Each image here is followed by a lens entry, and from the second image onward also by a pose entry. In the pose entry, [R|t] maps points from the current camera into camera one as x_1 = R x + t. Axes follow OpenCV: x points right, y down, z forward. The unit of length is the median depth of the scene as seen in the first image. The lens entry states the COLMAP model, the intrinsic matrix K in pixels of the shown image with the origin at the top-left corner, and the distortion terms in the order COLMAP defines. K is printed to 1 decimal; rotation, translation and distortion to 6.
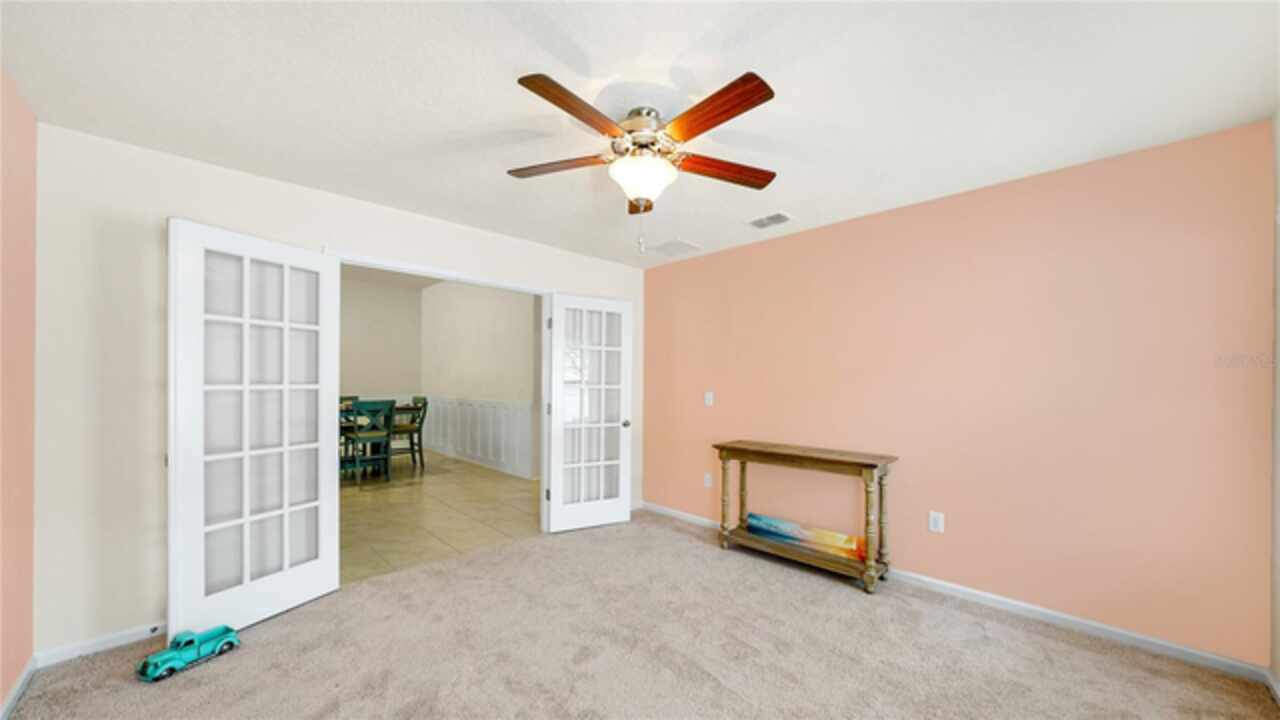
lens RADIAL K [[444.4, 0, 638.0], [0, 444.4, 367.1], [0, 0, 1]] dist [-0.001118, -0.000090]
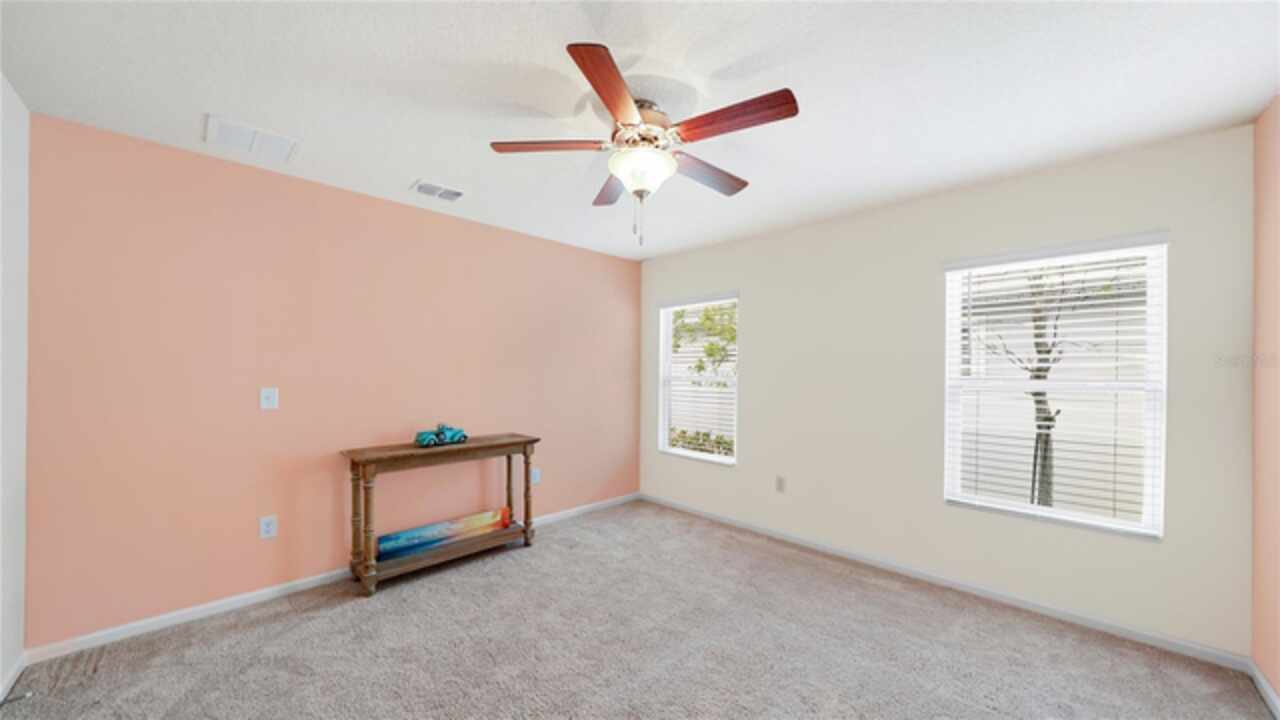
lens RADIAL K [[444.4, 0, 638.0], [0, 444.4, 367.1], [0, 0, 1]] dist [-0.001118, -0.000090]
pose [[-0.004184, 0.017720, 0.999834, -0.588187], [-0.039929, 0.999043, -0.017873, 0.022614], [-0.999194, -0.039997, -0.003472, 0.596952]]
